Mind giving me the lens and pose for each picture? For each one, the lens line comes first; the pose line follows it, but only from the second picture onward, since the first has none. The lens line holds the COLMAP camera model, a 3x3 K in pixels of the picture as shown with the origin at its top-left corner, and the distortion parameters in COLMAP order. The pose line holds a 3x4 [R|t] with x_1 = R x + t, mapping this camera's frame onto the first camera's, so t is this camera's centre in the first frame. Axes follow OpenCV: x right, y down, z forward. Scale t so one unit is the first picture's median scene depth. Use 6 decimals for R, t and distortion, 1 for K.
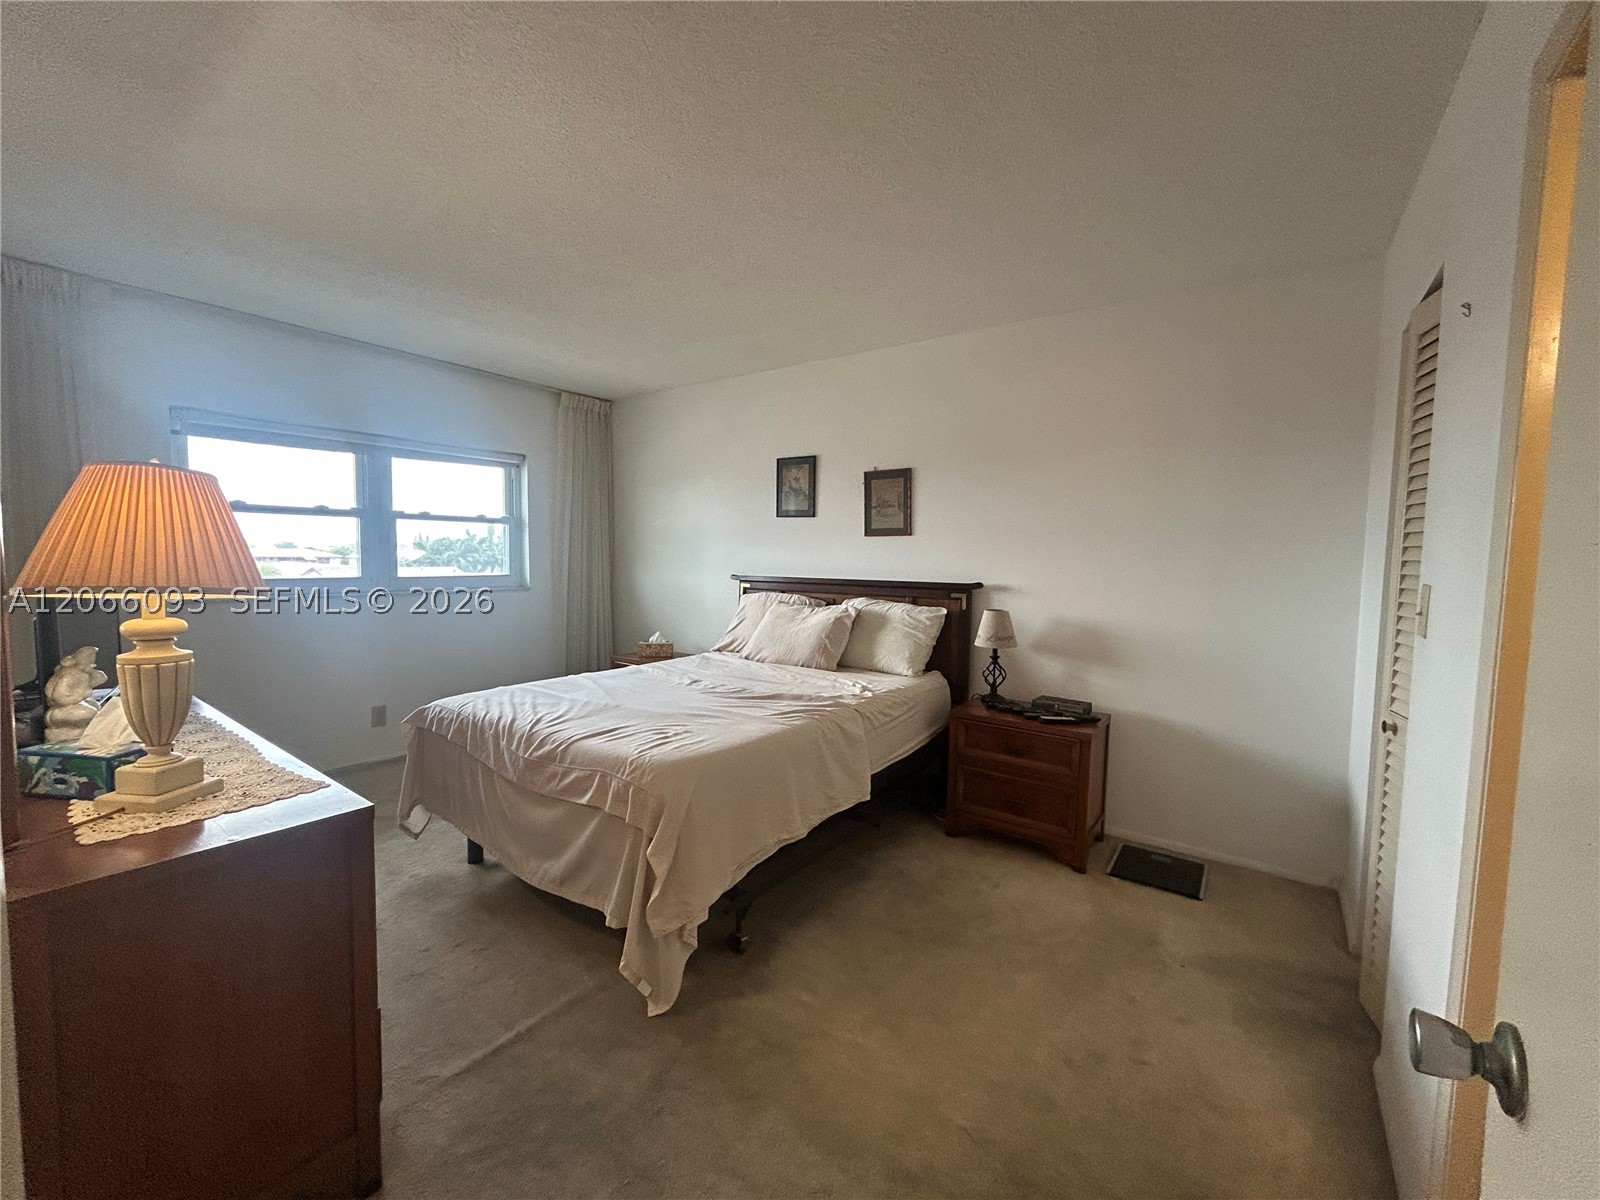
lens RADIAL K [[643.0, 0, 791.9], [0, 643.0, 596.3], [0, 0, 1]] dist [0.000470, 0.000072]
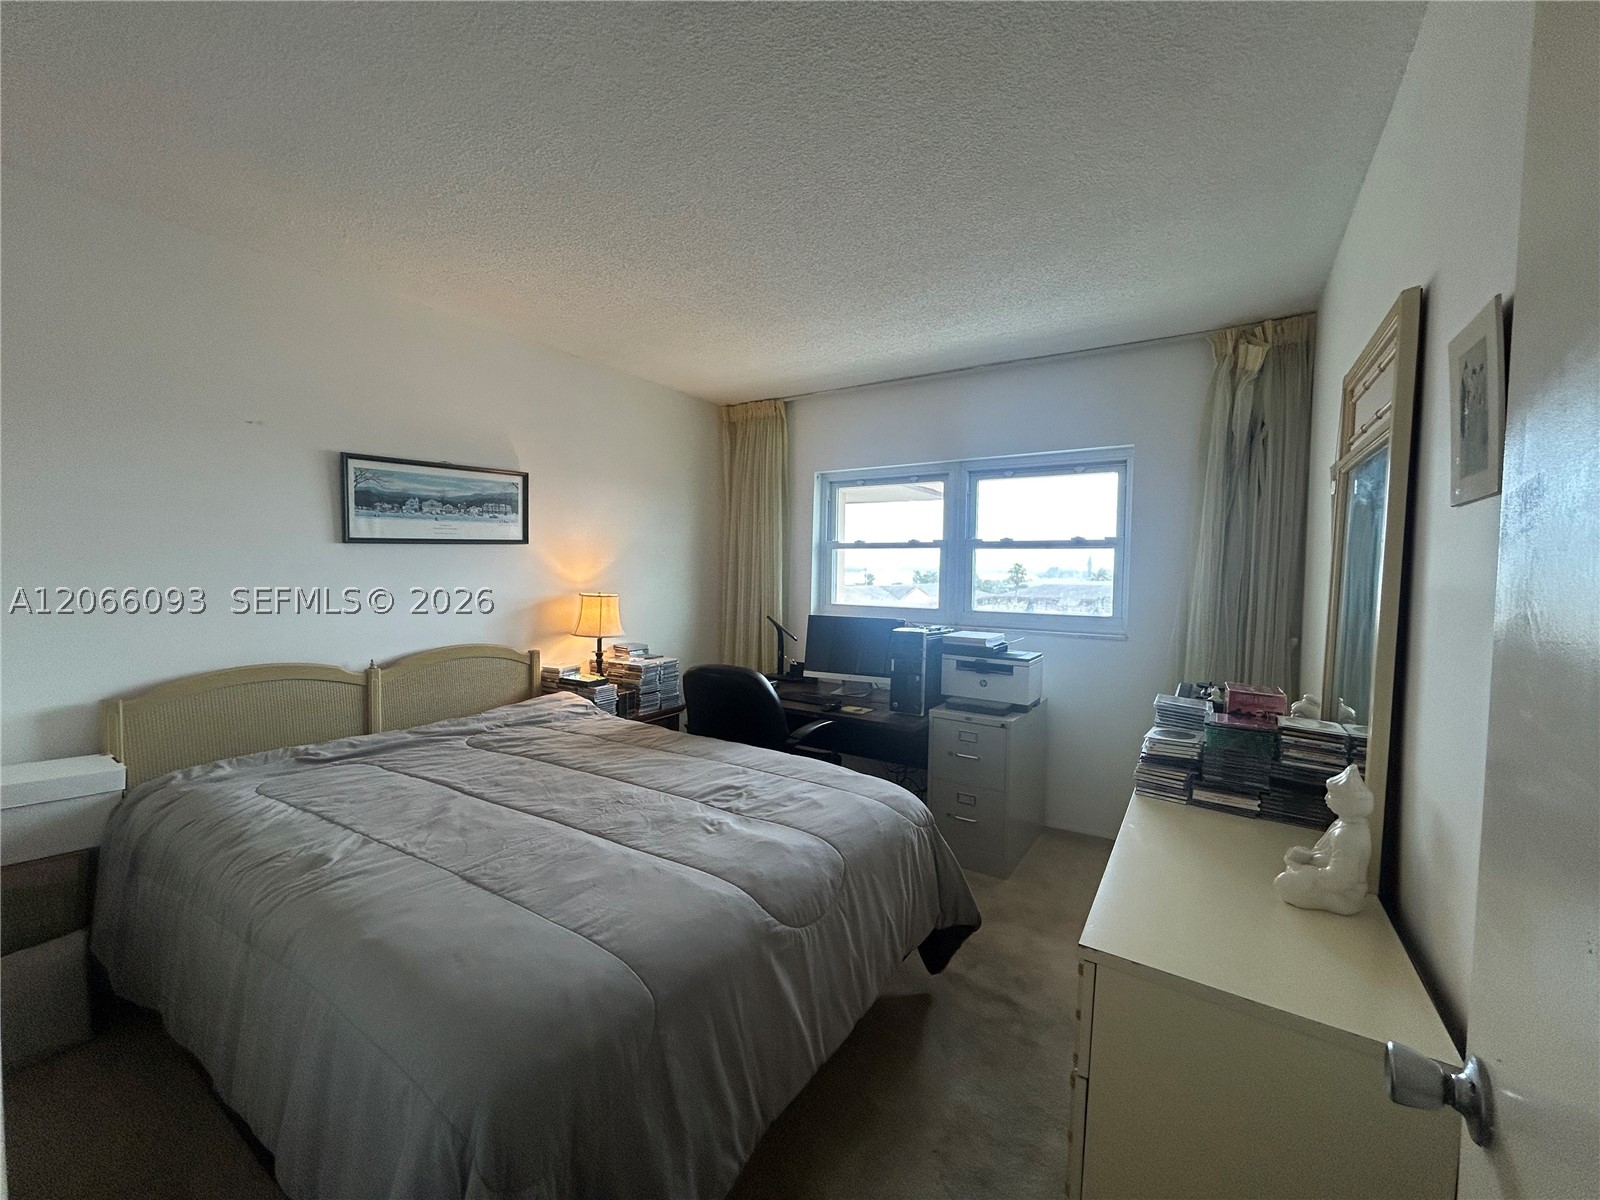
lens RADIAL K [[643.0, 0, 791.9], [0, 643.0, 596.3], [0, 0, 1]] dist [0.000470, 0.000072]
pose [[0.065050, 0.031130, -0.997396, 0.306357], [-0.080696, 0.996404, 0.025836, -0.056016], [0.994614, 0.078805, 0.067329, 0.704183]]
